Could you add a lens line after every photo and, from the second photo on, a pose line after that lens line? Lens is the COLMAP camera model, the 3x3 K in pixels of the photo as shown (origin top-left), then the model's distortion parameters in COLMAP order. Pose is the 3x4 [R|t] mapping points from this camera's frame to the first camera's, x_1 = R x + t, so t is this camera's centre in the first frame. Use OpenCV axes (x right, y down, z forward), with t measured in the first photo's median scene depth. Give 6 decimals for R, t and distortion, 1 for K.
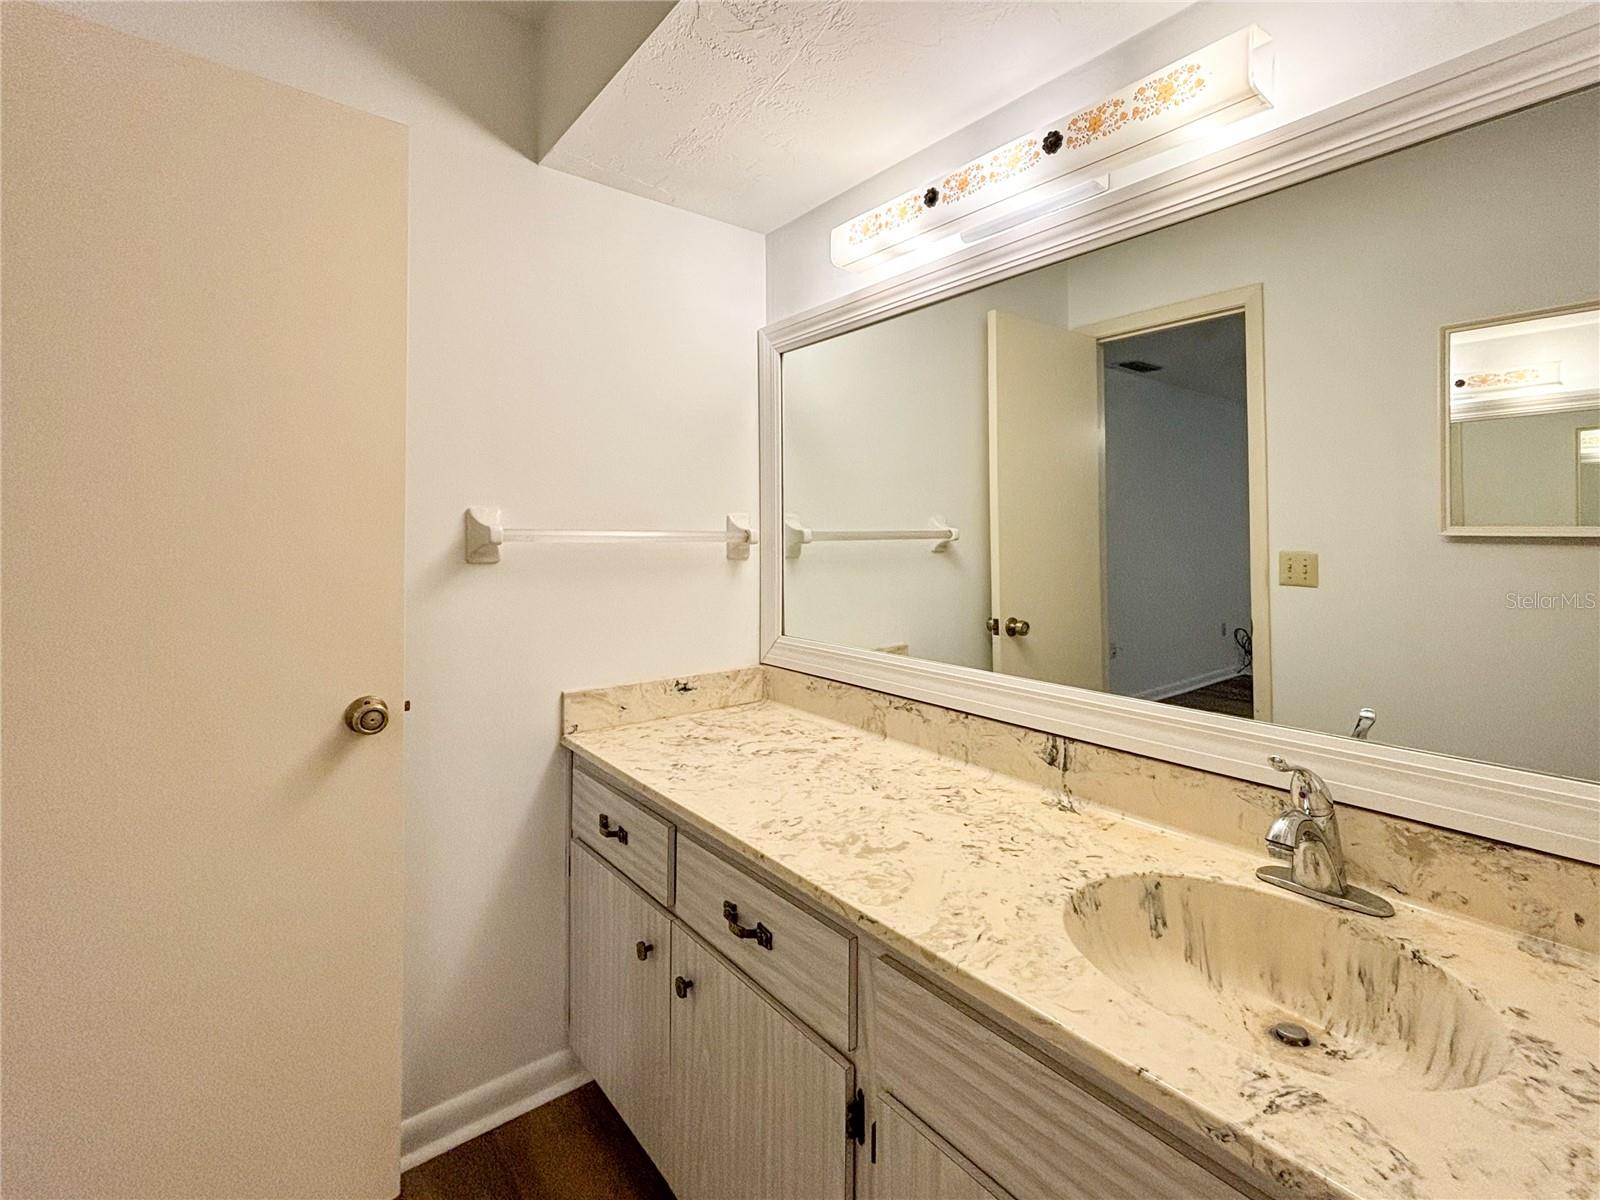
lens RADIAL K [[650.7, 0, 800.0], [0, 650.7, 600.0], [0, 0, 1]] dist [0.000309, -0.000095]
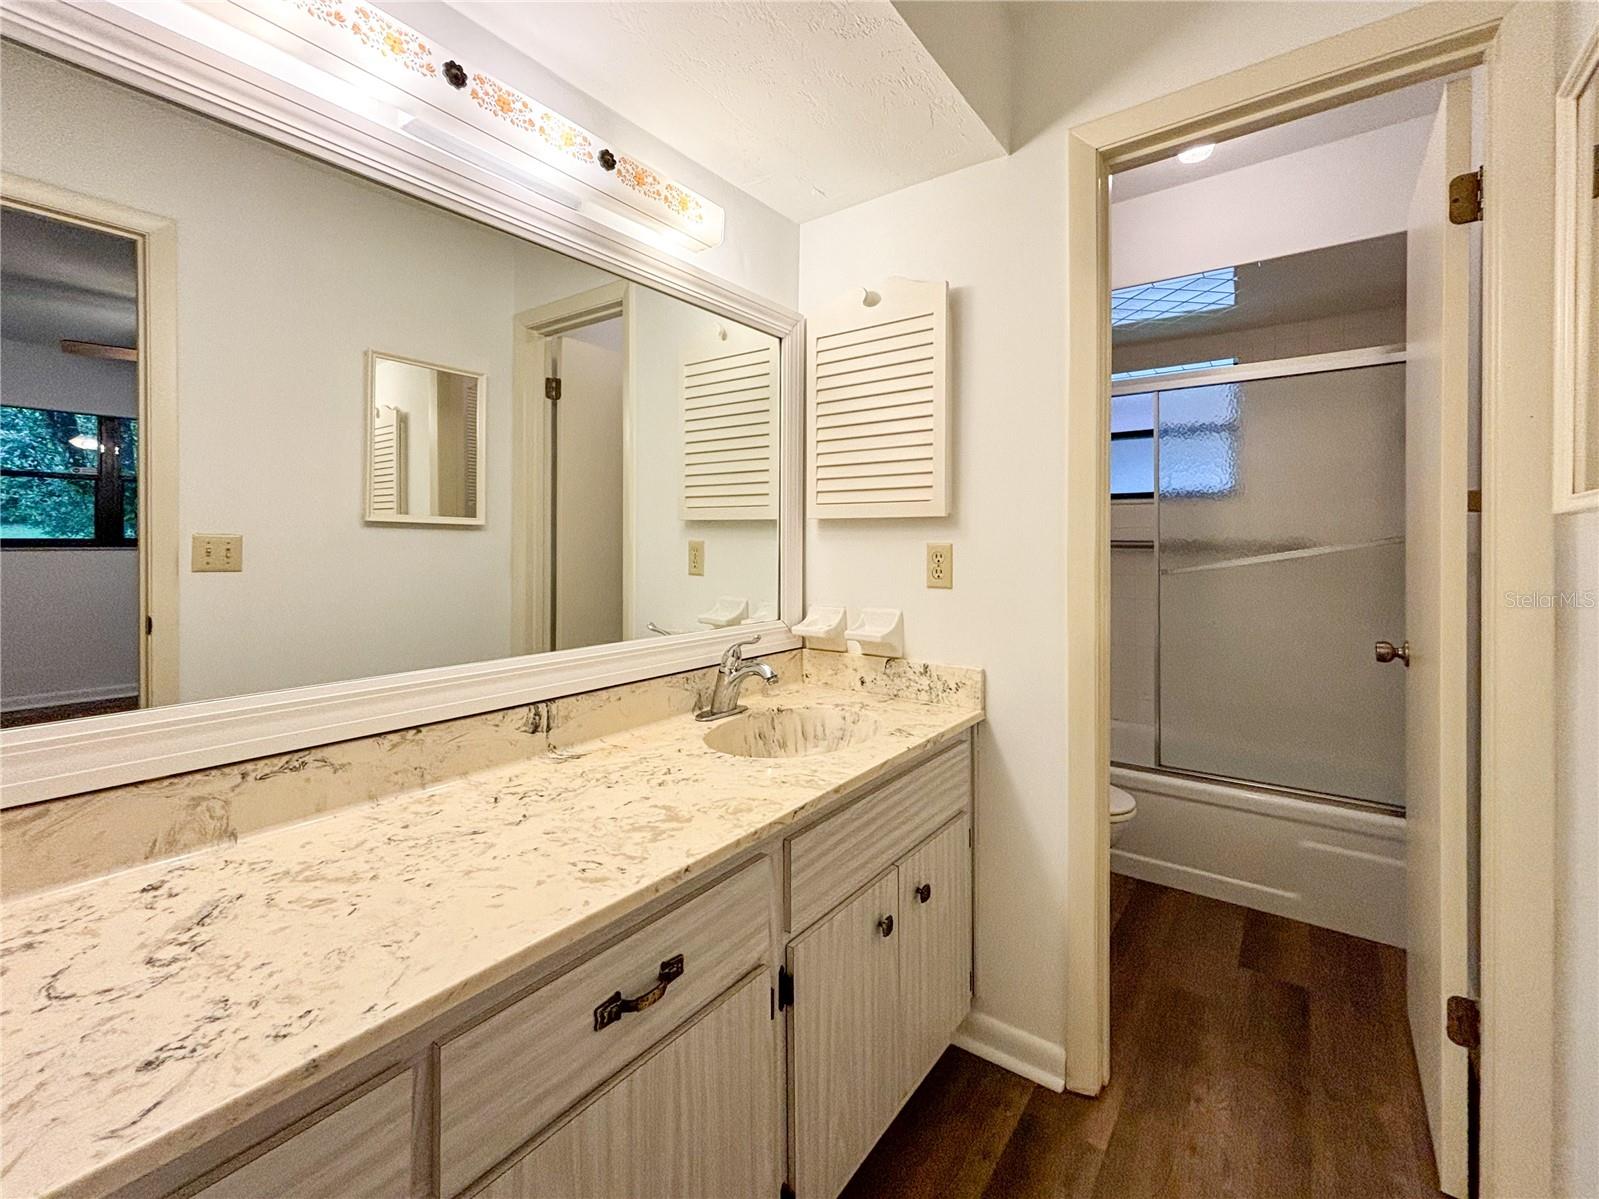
lens RADIAL K [[684.1, 0, 797.7], [0, 684.1, 628.4], [0, 0, 1]] dist [-0.000351, -0.000033]
pose [[-0.201454, -0.134411, 0.970232, -0.847237], [0.082155, 0.984731, 0.153478, -0.050945], [-0.976047, 0.110628, -0.187335, 0.890100]]
